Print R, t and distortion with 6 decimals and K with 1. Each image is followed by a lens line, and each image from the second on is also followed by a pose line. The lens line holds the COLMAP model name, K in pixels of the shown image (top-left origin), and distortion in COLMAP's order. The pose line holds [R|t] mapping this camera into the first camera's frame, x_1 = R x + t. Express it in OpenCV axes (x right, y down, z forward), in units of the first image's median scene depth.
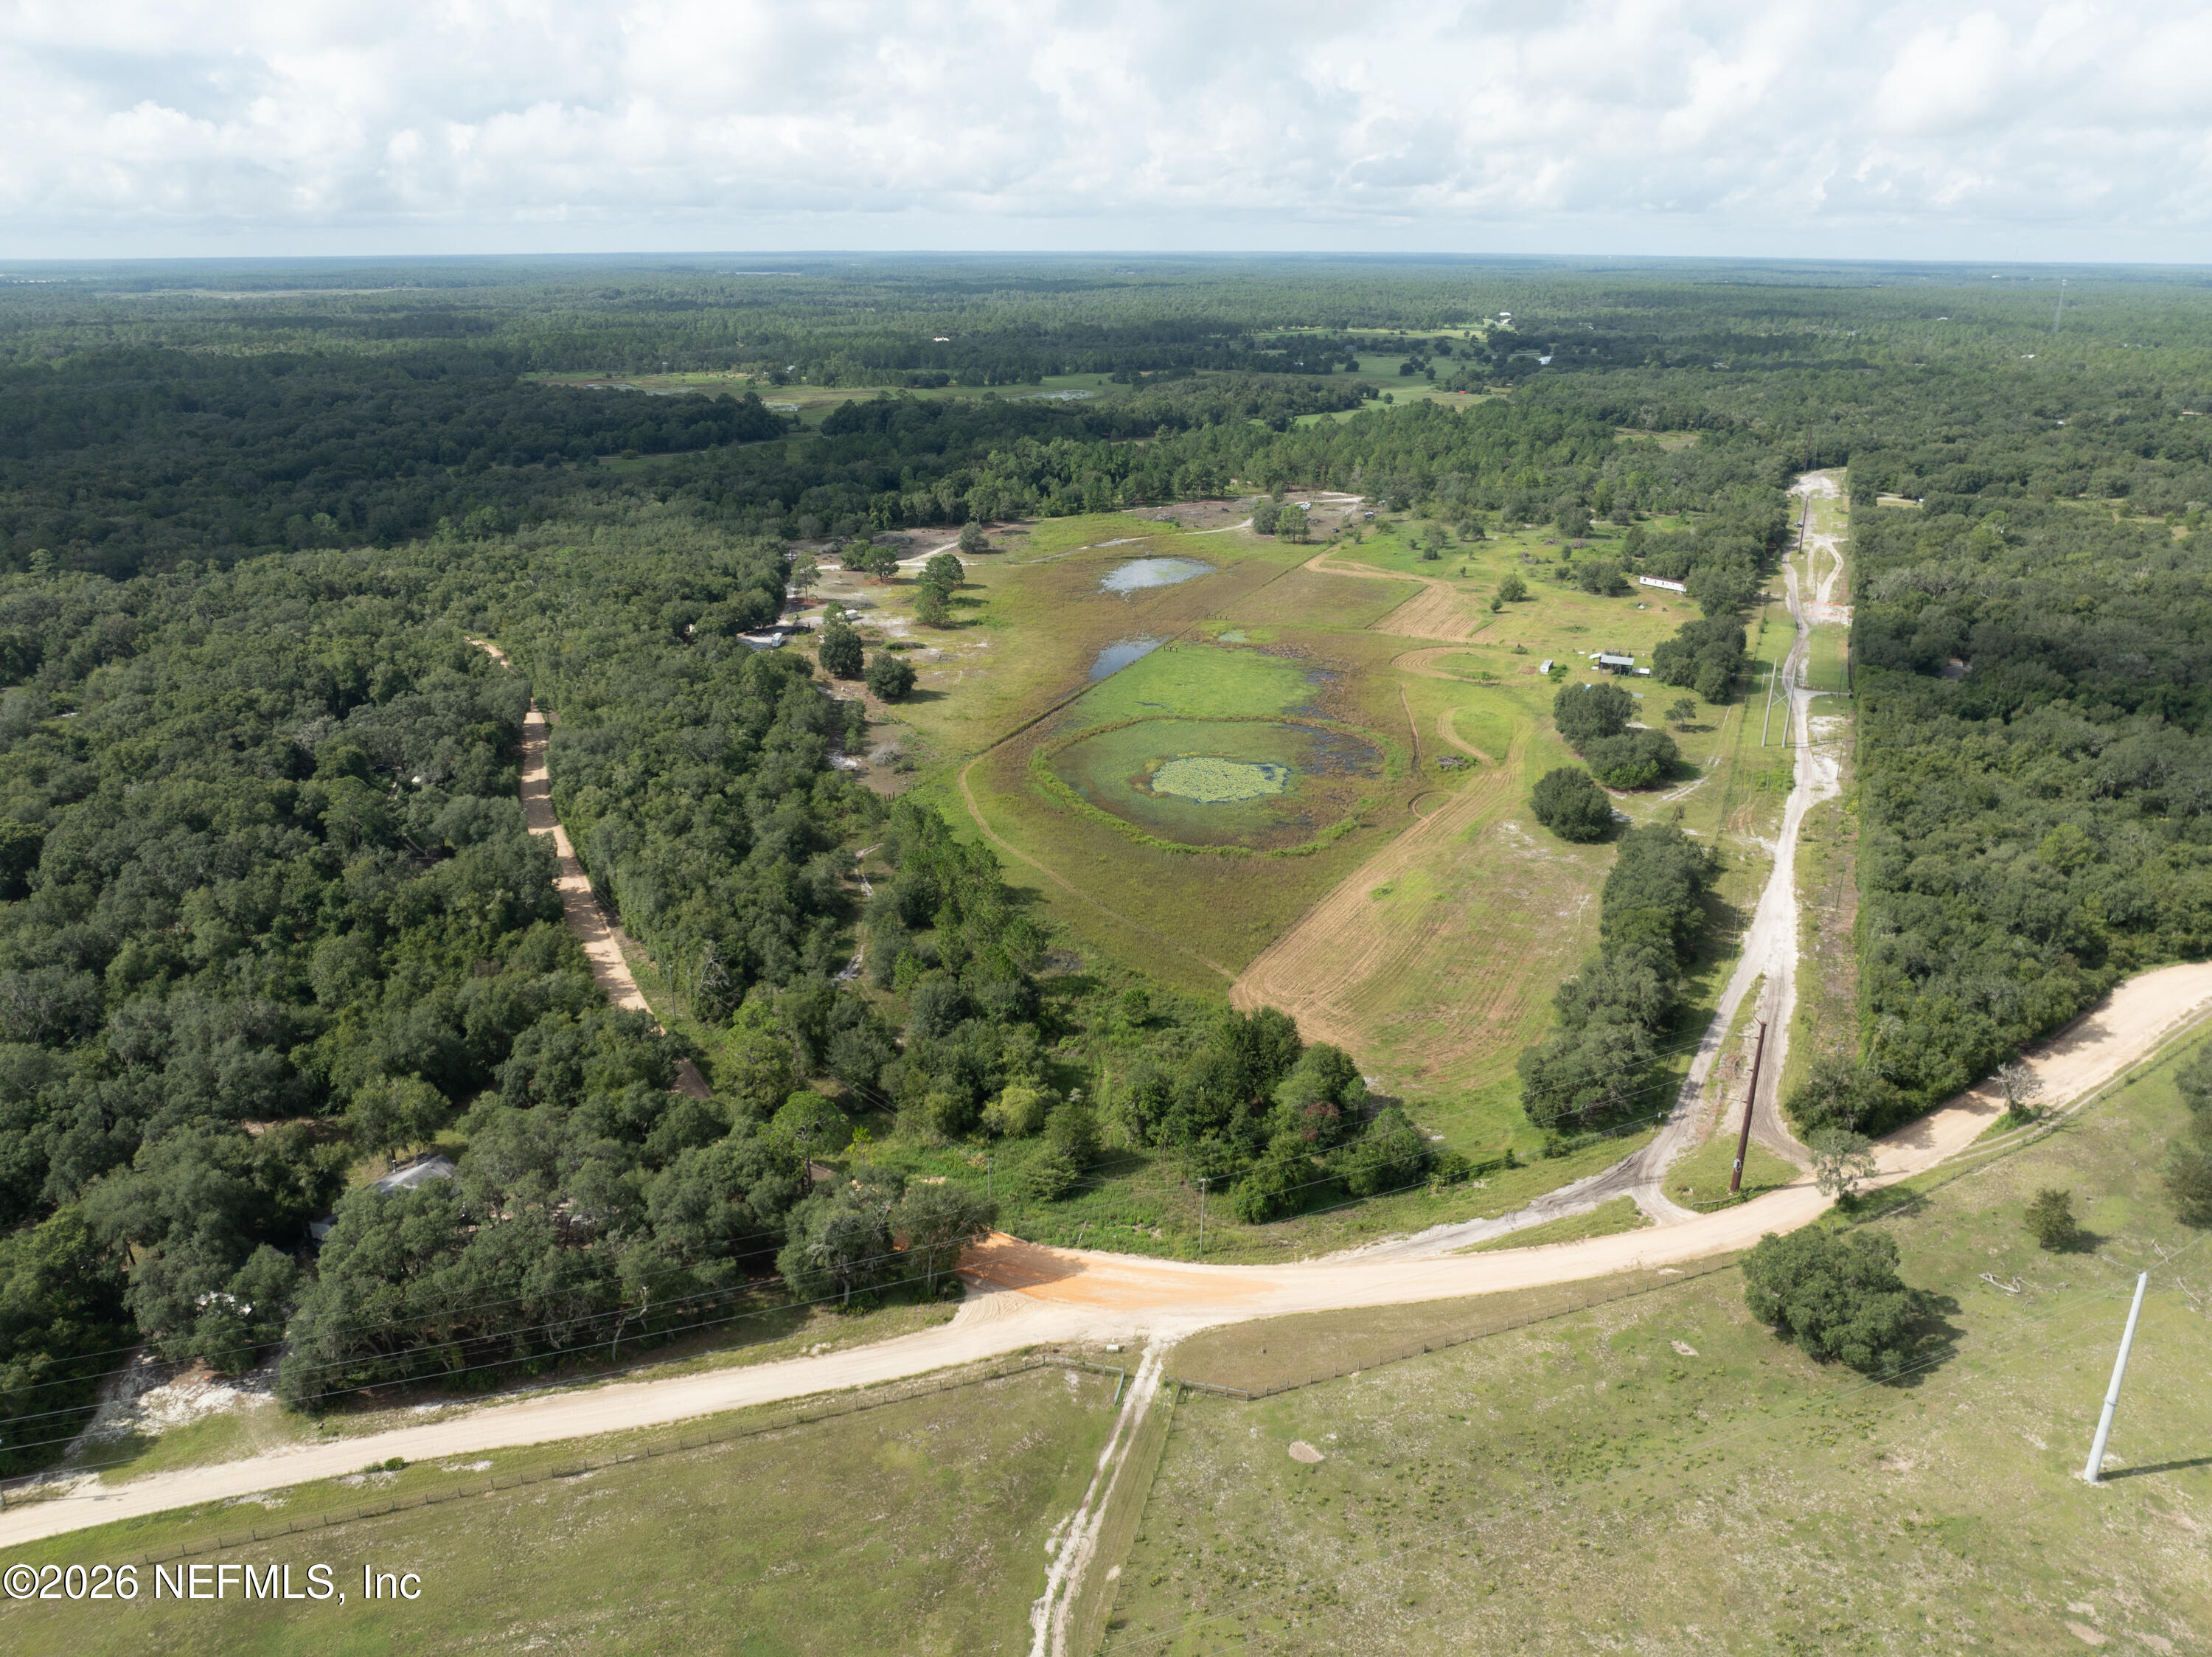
lens RADIAL K [[1612.6, 0, 1106.0], [0, 1612.6, 828.5], [0, 0, 1]] dist [-0.046506, 0.006391]
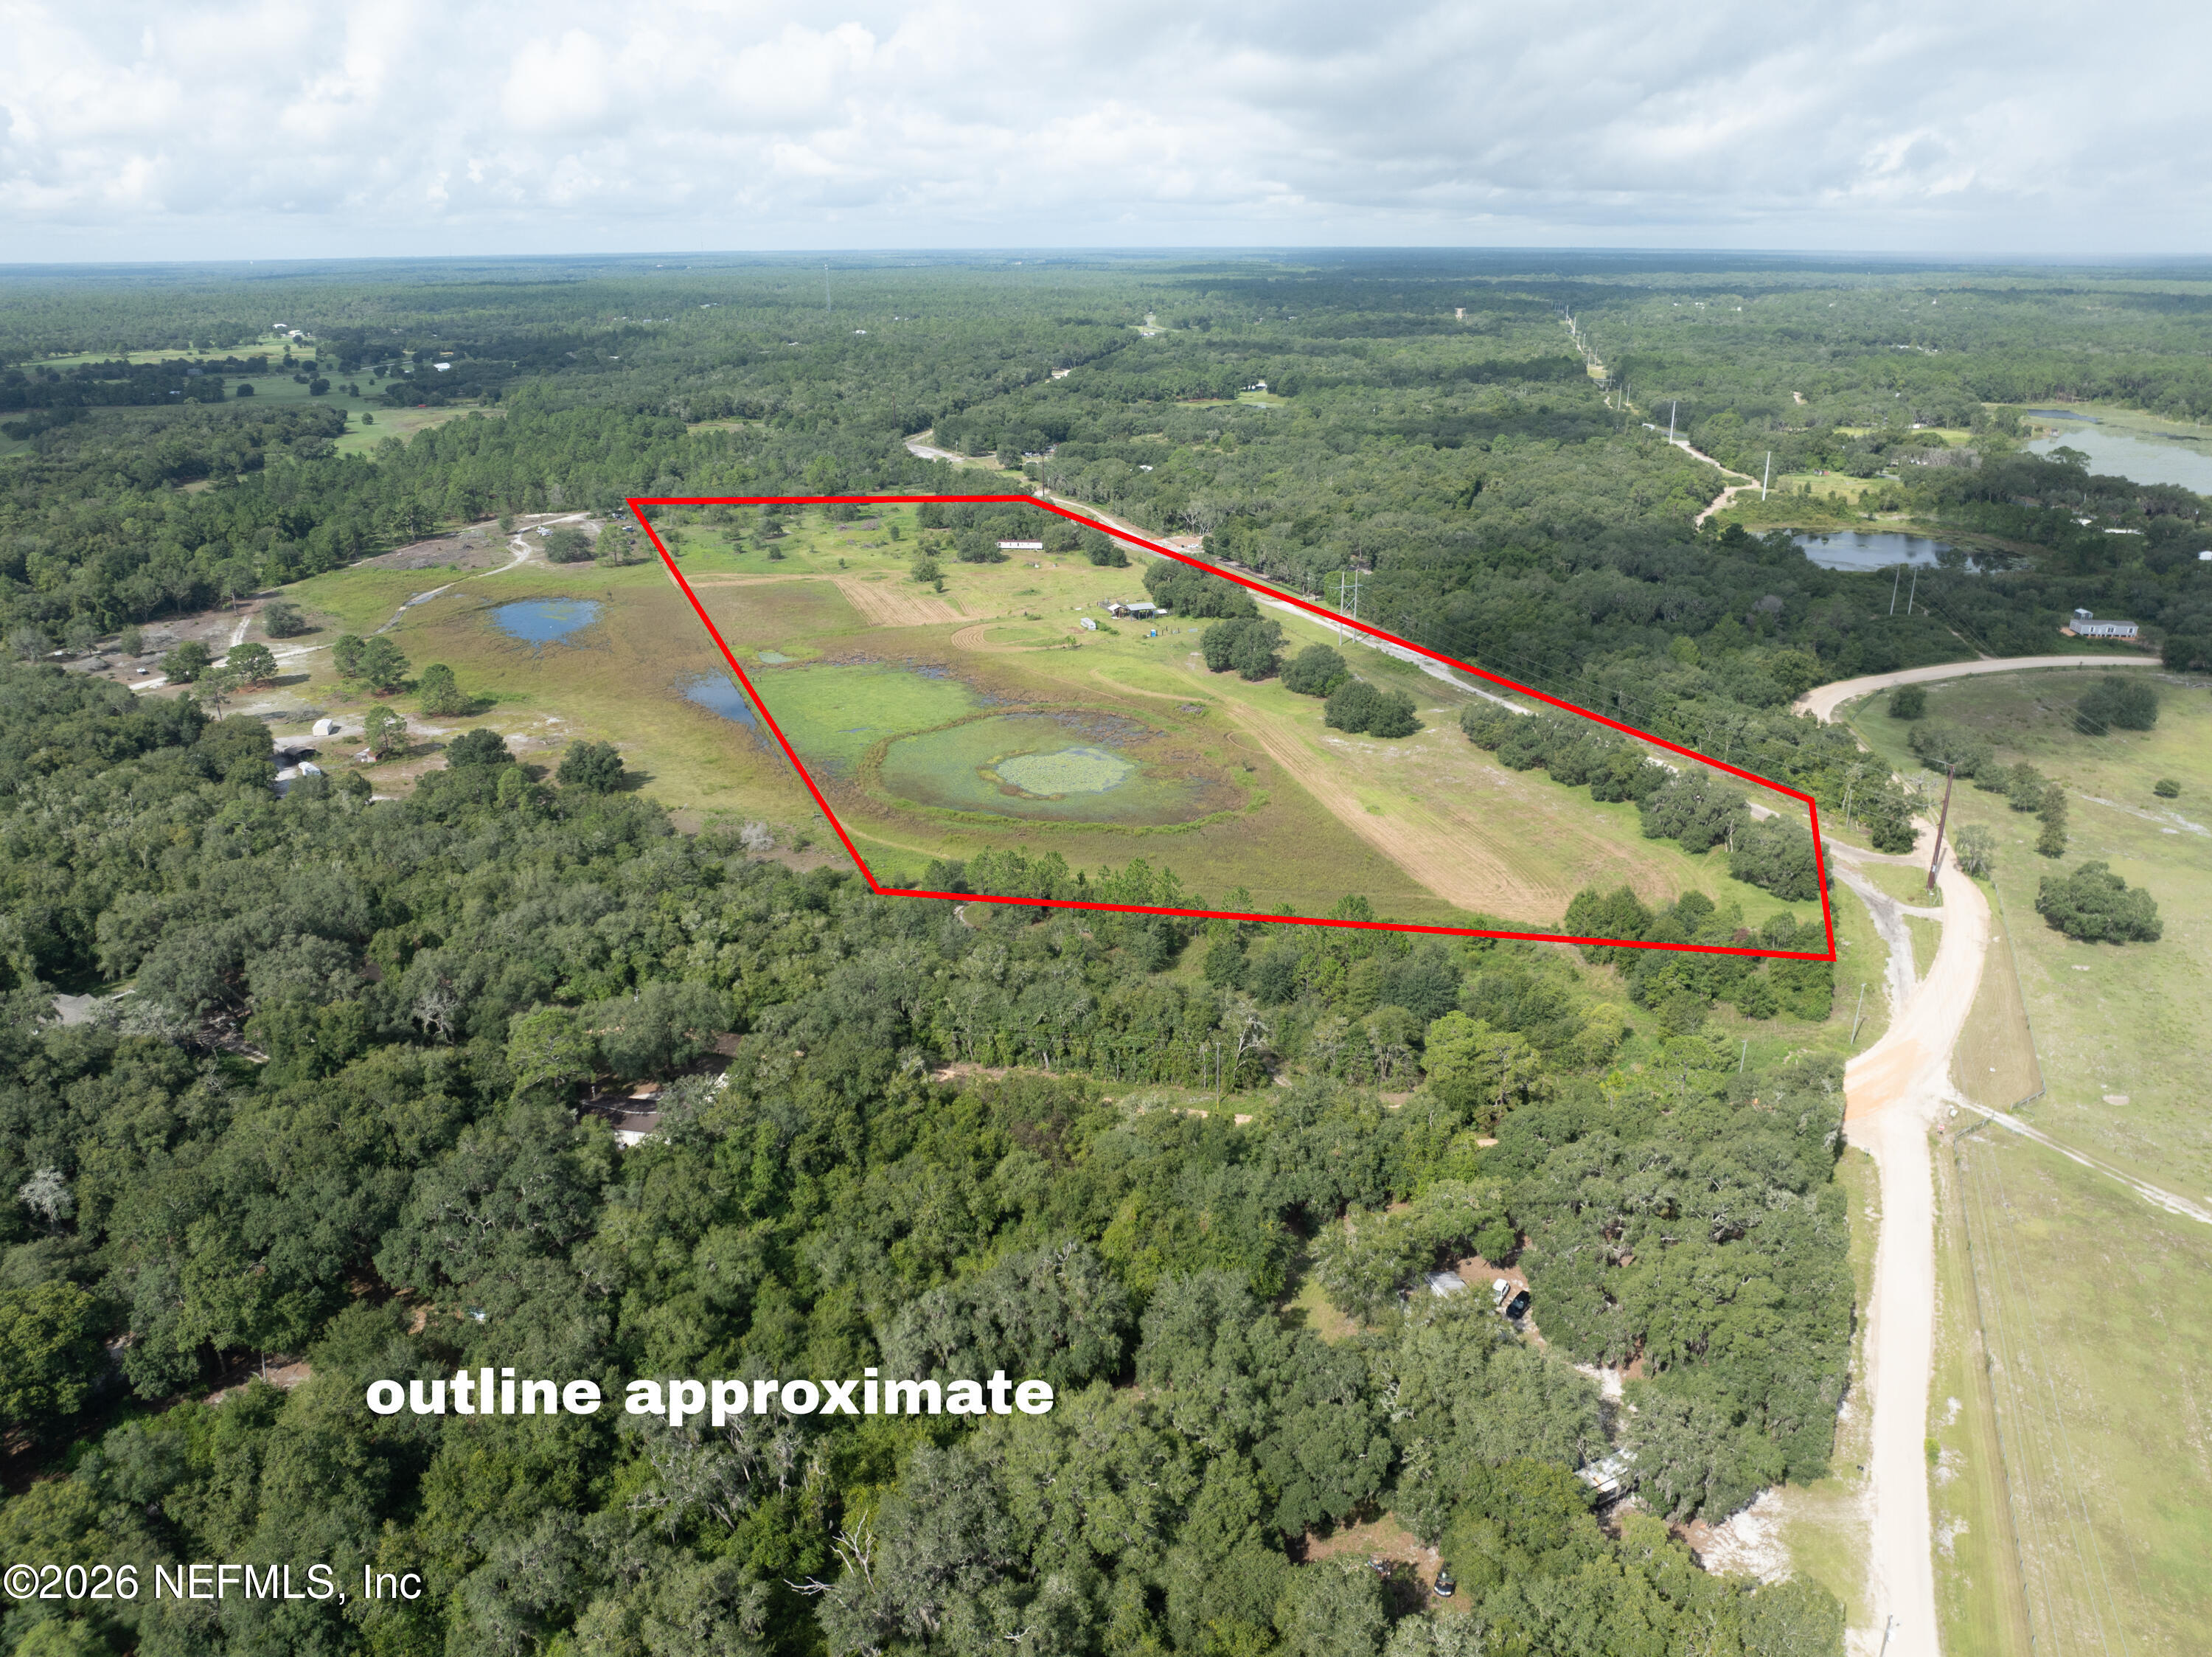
lens RADIAL K [[1592.9, 0, 1107.4], [0, 1592.9, 828.7], [0, 0, 1]] dist [-0.022208, -0.000107]
pose [[0.686590, -0.256835, 0.680169, -0.421866], [0.255774, 0.961049, 0.104707, -0.064815], [-0.680568, 0.102079, 0.725539, 0.179447]]
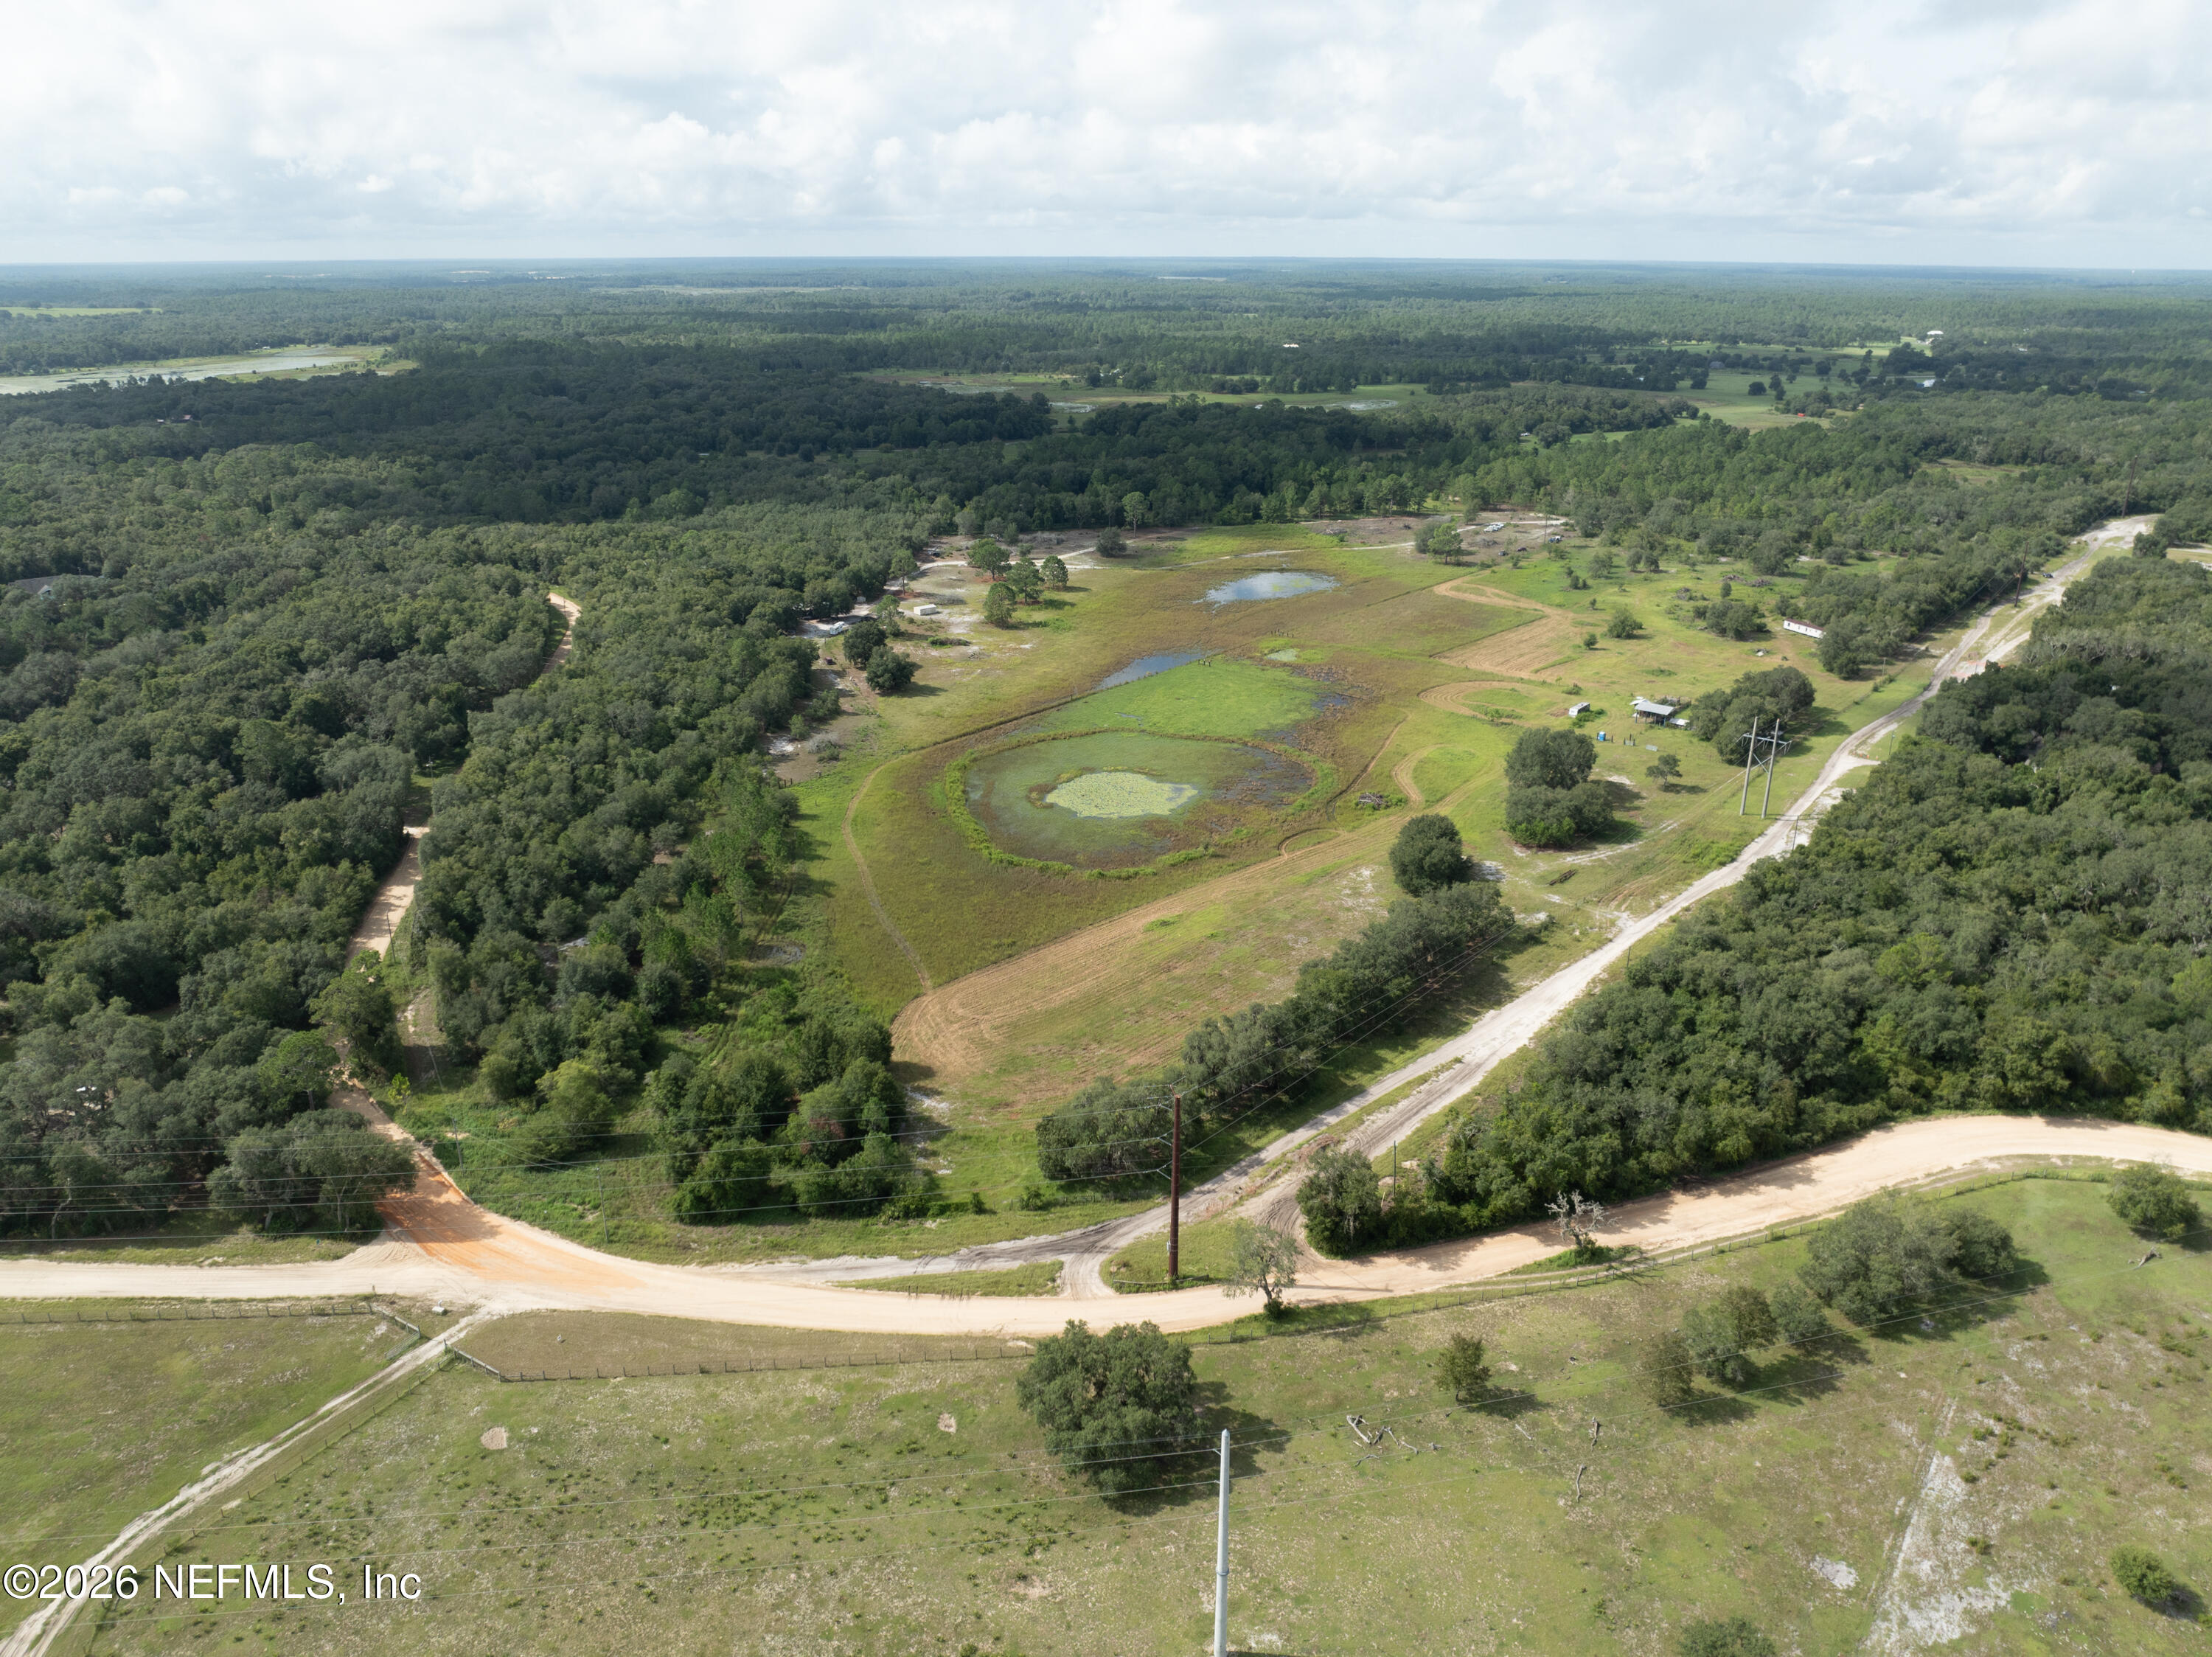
lens RADIAL K [[1612.6, 0, 1106.0], [0, 1612.6, 828.5], [0, 0, 1]] dist [-0.046506, 0.006391]
pose [[0.959477, 0.095814, -0.264996, 0.226023], [-0.096806, 0.995259, 0.009348, -0.013176], [0.264635, 0.016683, 0.964204, 0.038324]]
